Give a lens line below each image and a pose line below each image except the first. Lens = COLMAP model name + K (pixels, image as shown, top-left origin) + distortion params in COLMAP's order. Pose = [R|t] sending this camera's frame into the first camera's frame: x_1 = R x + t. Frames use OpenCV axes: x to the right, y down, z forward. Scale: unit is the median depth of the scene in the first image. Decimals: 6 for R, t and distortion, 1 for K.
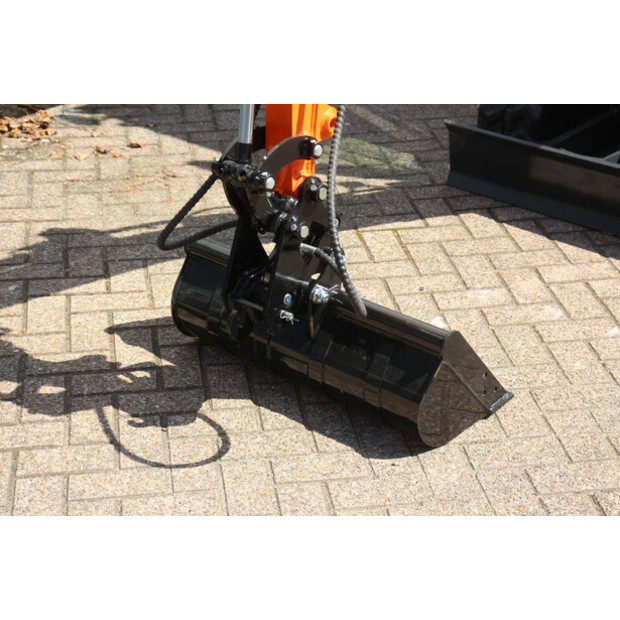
lens RADIAL K [[1360.2, 0, 312.4], [0, 1360.2, 313.7], [0, 0, 1]] dist [0.346461, 0.000000]
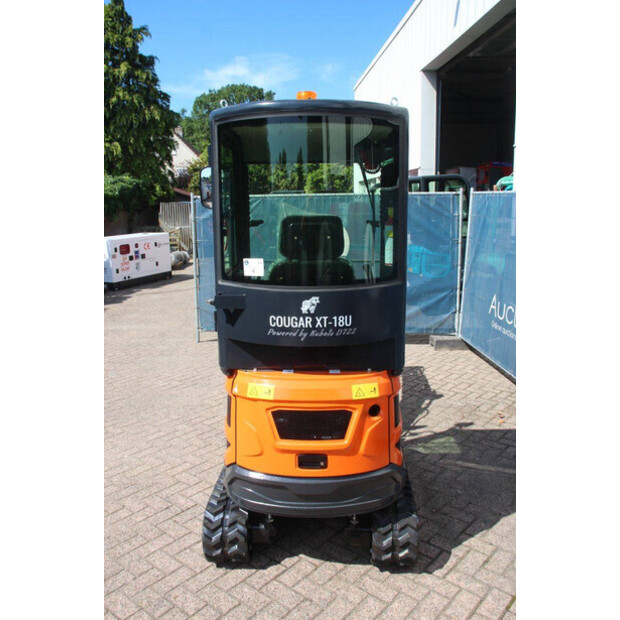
lens RADIAL K [[543.8, 0, 310.1], [0, 543.8, 310.9], [0, 0, 1]] dist [-0.139337, 0.129038]
pose [[-0.757301, 0.144252, -0.636935, 0.827874], [-0.280843, 0.808577, 0.517041, -0.791451], [0.589595, 0.570434, -0.571824, 1.421178]]
